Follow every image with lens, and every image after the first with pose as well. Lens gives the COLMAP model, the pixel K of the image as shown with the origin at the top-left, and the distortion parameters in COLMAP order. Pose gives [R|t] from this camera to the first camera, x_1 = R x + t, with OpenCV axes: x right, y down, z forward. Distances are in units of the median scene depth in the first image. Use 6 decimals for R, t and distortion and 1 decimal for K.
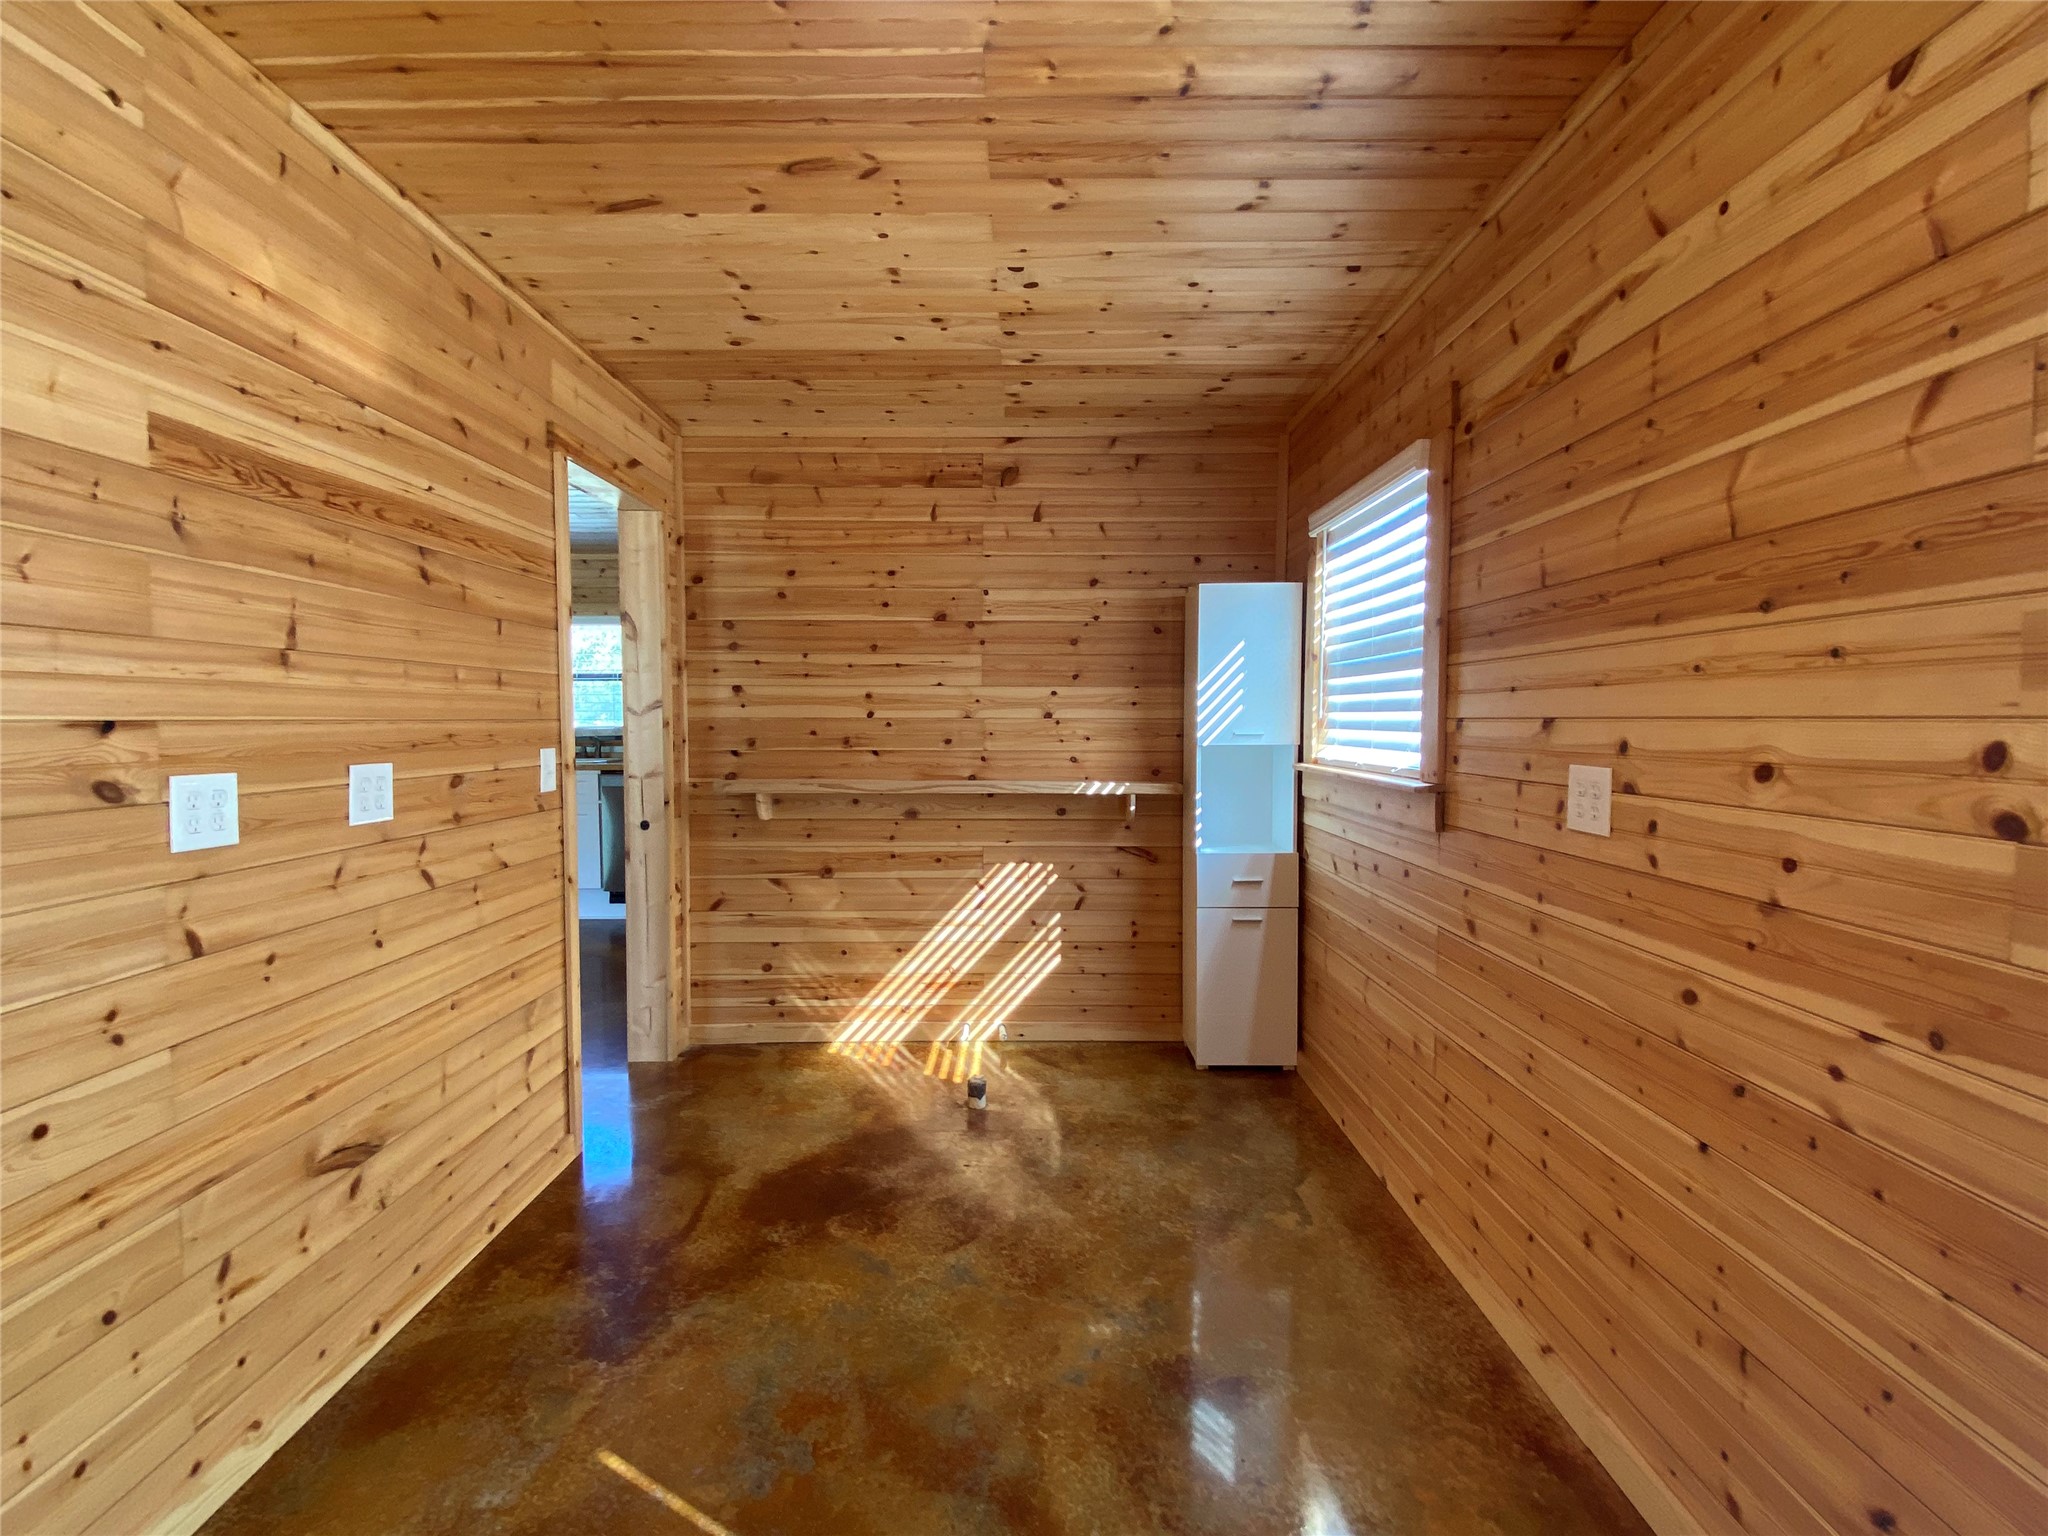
lens RADIAL K [[943.3, 0, 1024.0], [0, 943.3, 768.0], [0, 0, 1]] dist [0.000105, -0.000377]
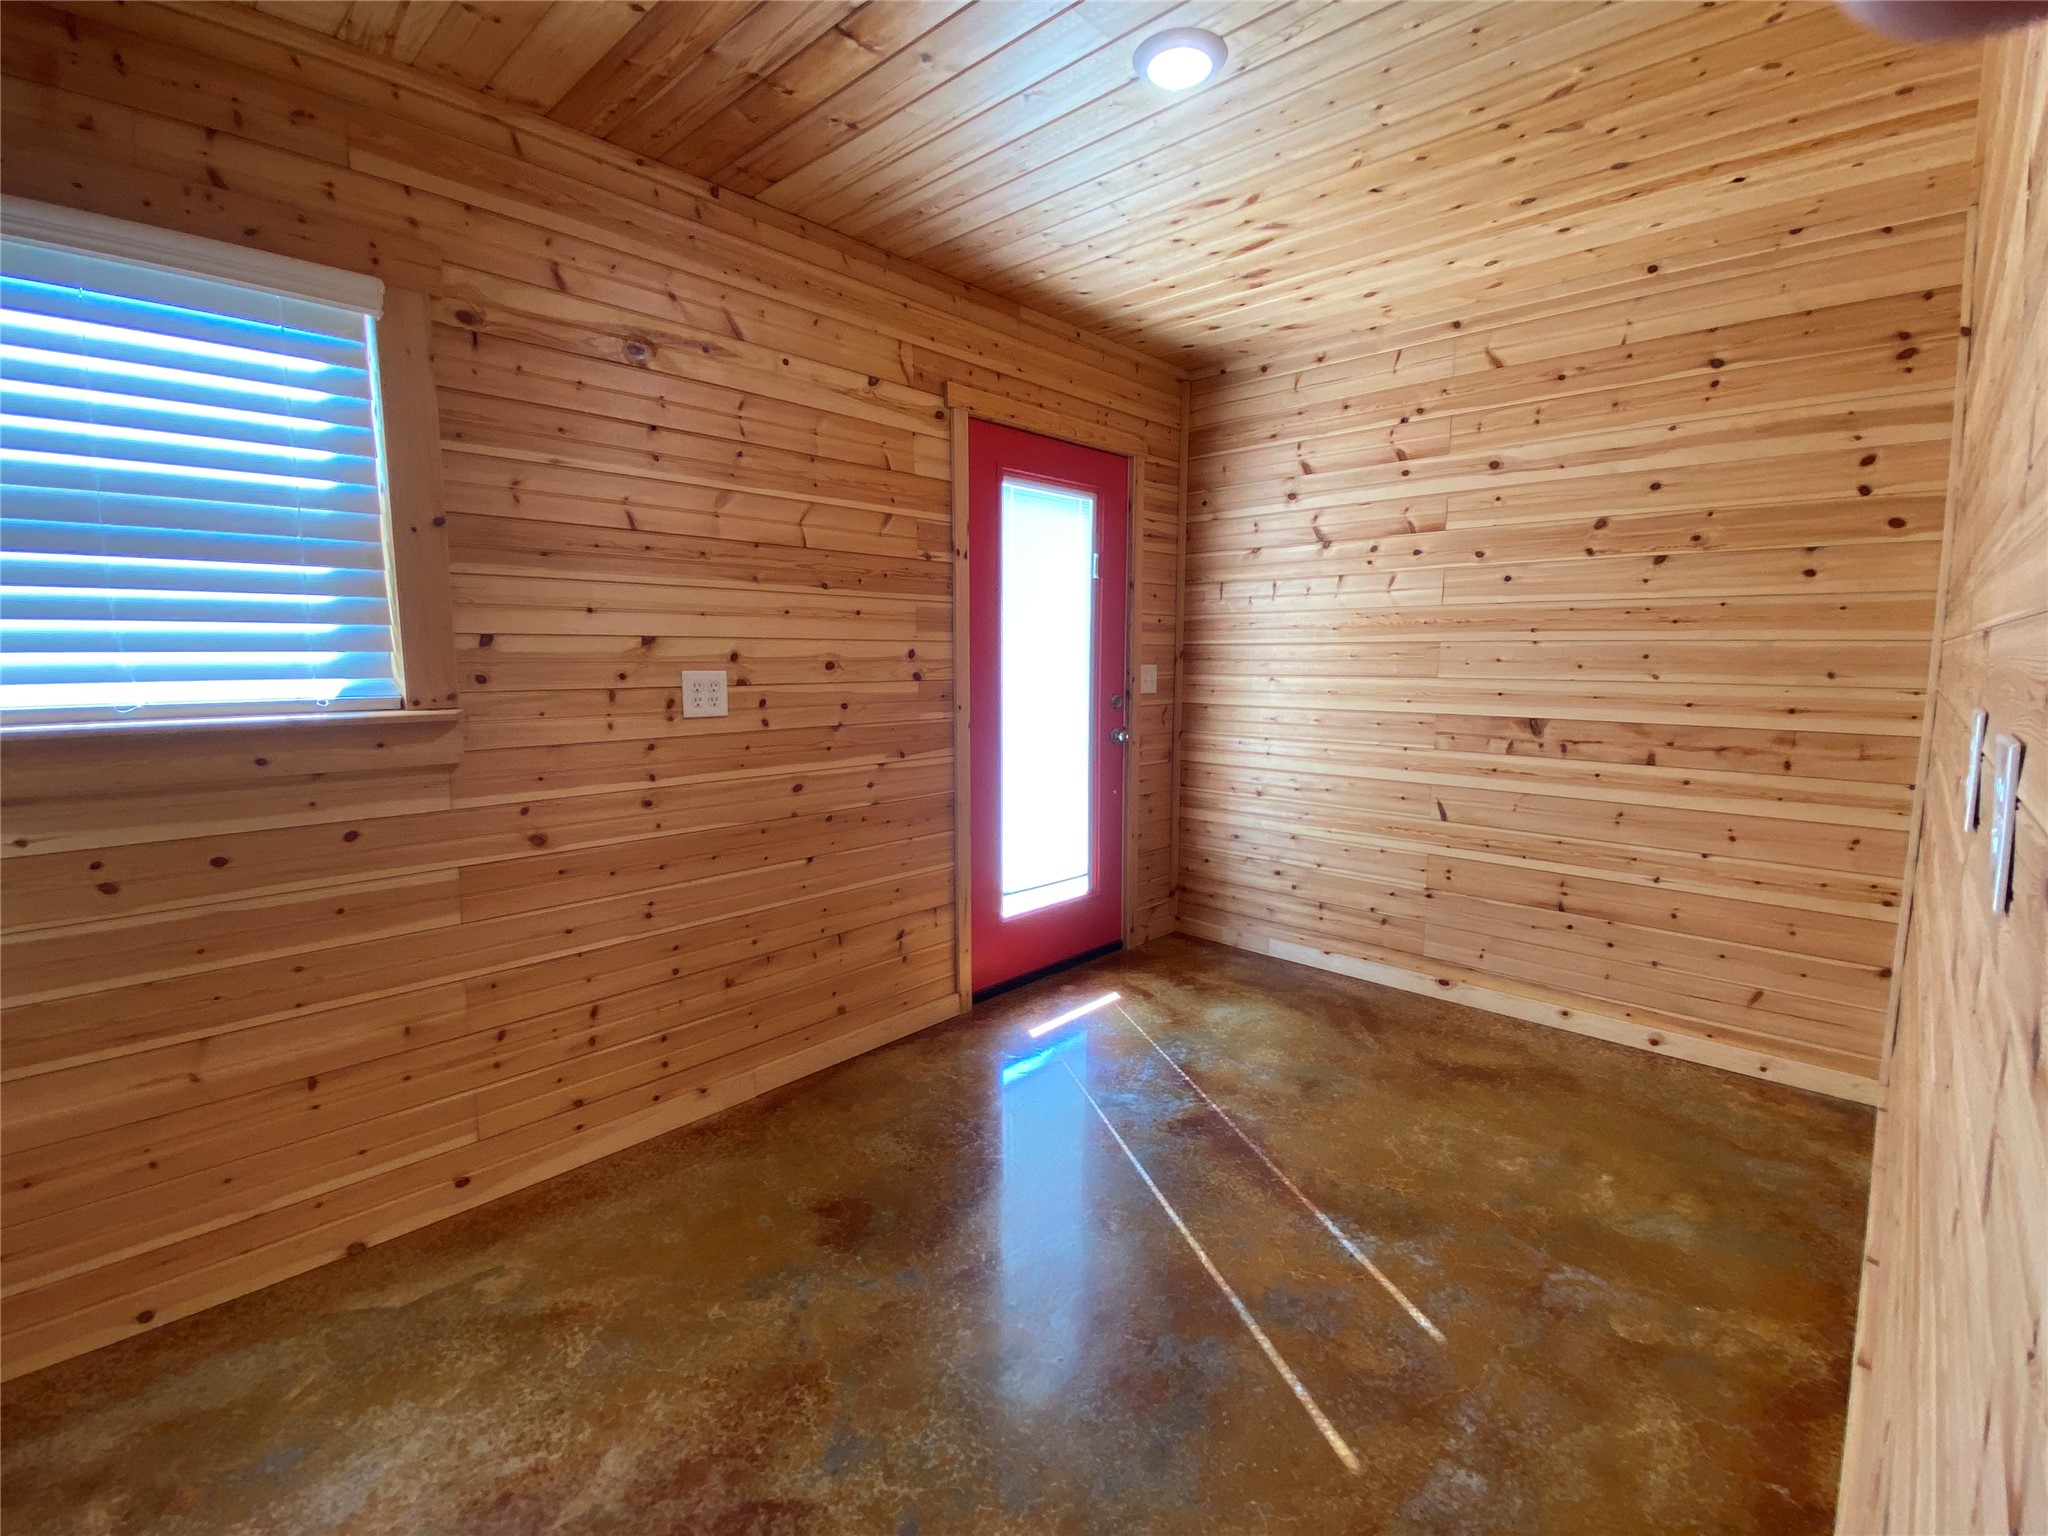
lens RADIAL K [[943.3, 0, 1024.0], [0, 943.3, 768.0], [0, 0, 1]] dist [0.000105, -0.000377]
pose [[-0.735667, -0.084042, 0.672109, -0.801948], [0.032024, 0.986847, 0.158451, -0.073297], [-0.676586, 0.138091, -0.723300, 1.856270]]
